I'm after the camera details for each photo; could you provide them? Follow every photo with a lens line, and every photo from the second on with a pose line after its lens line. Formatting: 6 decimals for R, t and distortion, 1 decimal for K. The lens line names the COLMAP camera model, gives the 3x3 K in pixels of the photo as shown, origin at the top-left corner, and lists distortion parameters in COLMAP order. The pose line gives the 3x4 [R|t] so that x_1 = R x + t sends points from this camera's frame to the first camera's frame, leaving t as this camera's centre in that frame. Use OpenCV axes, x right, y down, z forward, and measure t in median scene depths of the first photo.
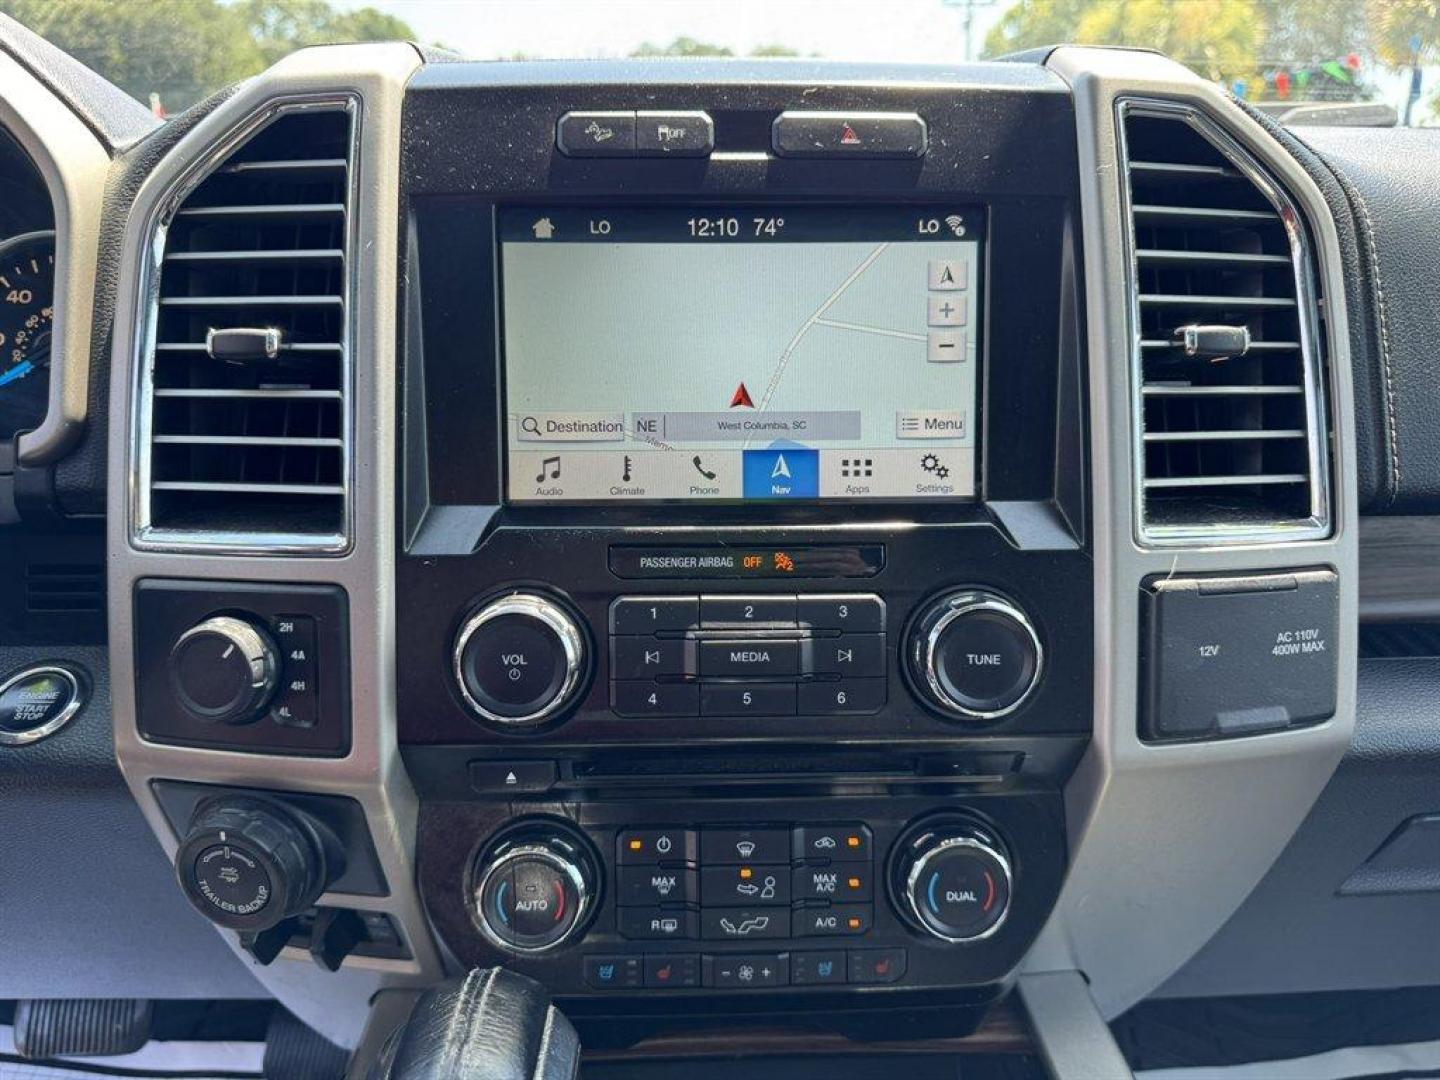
lens RADIAL K [[1137.2, 0, 727.7], [0, 1137.2, 537.8], [0, 0, 1]] dist [0.006727, -0.037296]
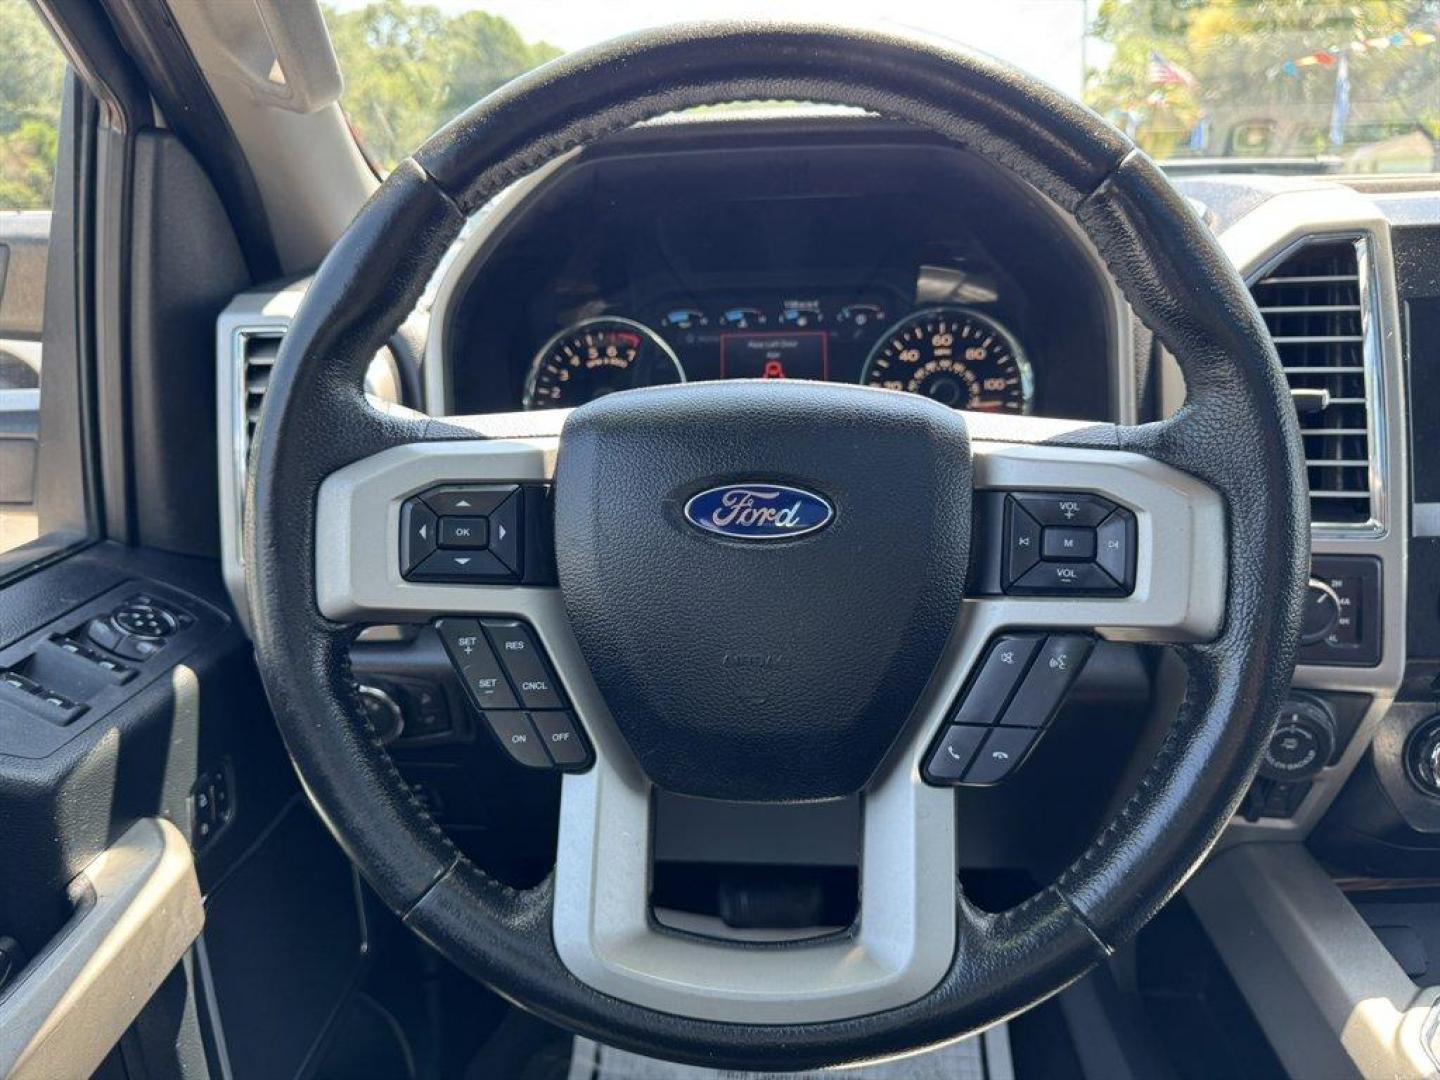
lens RADIAL K [[1125.5, 0, 721.5], [0, 1125.5, 557.7], [0, 0, 1]] dist [0.049936, -0.109467]
pose [[0.996066, -0.009477, -0.088104, -1.027590], [0.011911, 0.999560, 0.027148, -0.007565], [0.087808, -0.028091, 0.995741, -0.571843]]
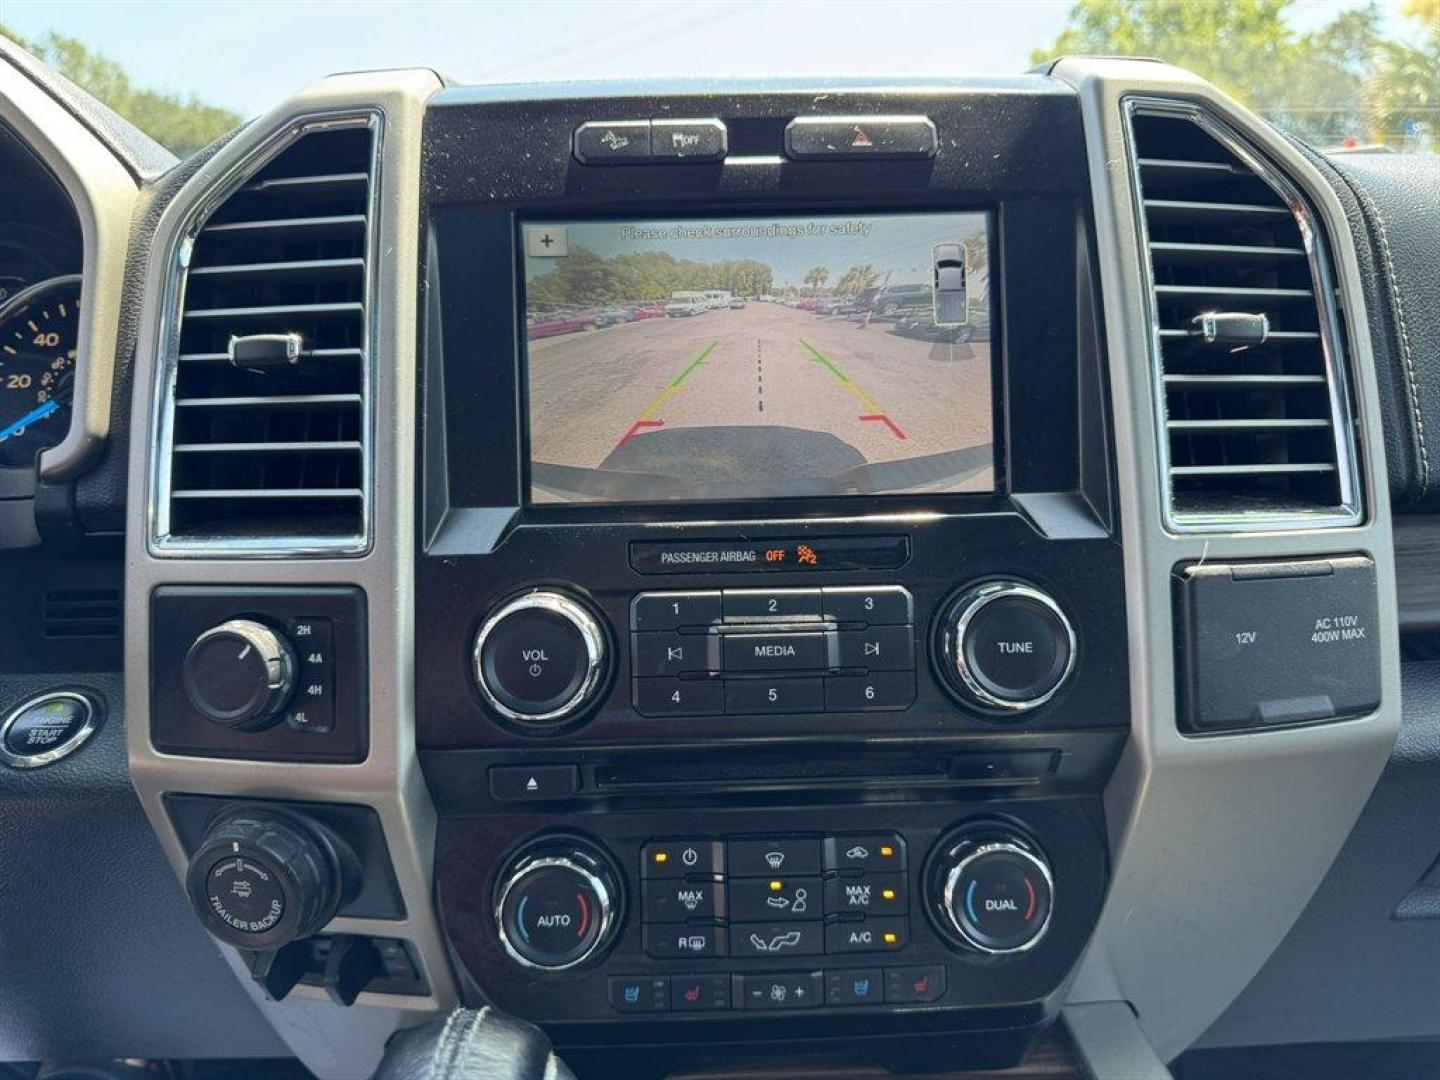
lens RADIAL K [[1138.8, 0, 727.6], [0, 1138.8, 529.6], [0, 0, 1]] dist [0.005263, -0.037537]
pose [[0.999689, -0.020848, -0.013649, -0.005337], [0.019567, 0.995923, -0.088063, 0.081571], [0.015429, 0.087768, 0.996021, 0.014154]]
